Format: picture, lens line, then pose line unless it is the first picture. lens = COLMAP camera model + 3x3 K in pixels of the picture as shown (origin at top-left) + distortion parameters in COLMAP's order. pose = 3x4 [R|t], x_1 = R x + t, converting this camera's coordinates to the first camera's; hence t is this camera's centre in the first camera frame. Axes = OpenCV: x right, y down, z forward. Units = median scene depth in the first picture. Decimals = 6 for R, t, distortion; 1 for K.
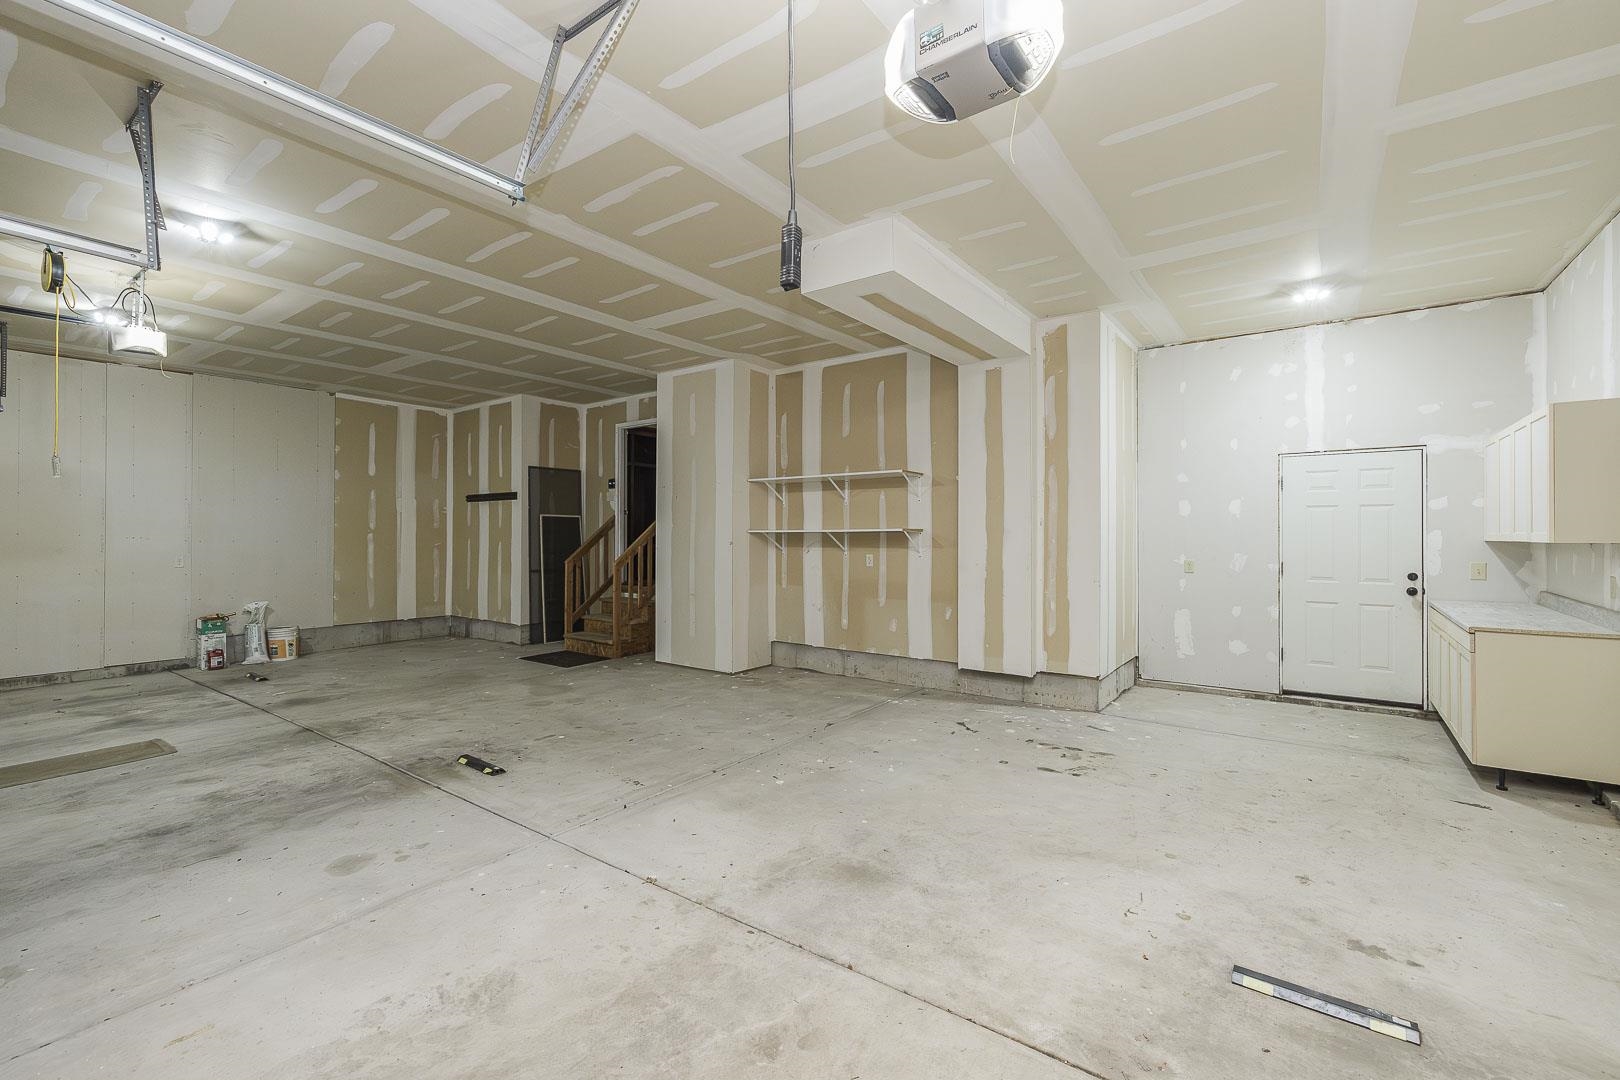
lens RADIAL K [[691.3, 0, 812.7], [0, 691.3, 531.5], [0, 0, 1]] dist [0.000186, 0.000004]
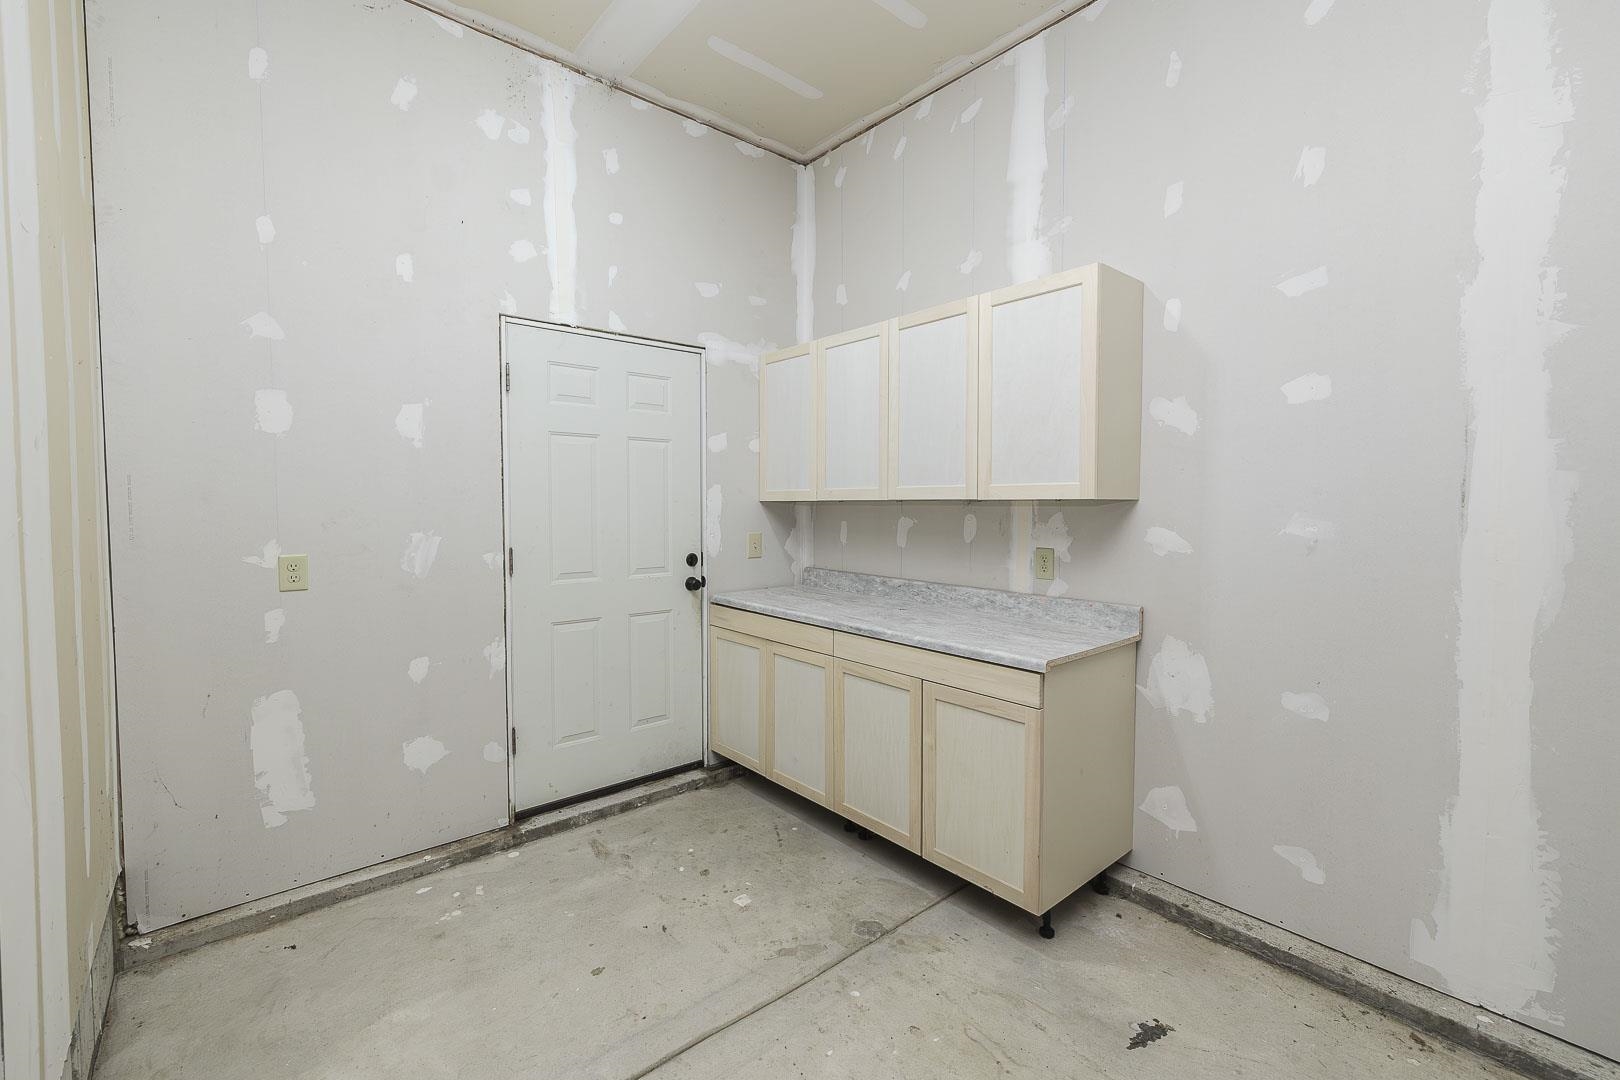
lens RADIAL K [[691.3, 0, 812.7], [0, 691.3, 531.5], [0, 0, 1]] dist [0.000186, 0.000004]
pose [[0.229050, -0.041166, 0.972544, 0.312323], [-0.005973, 0.999027, 0.043693, 0.013444], [-0.973396, -0.015817, 0.228582, 0.803754]]
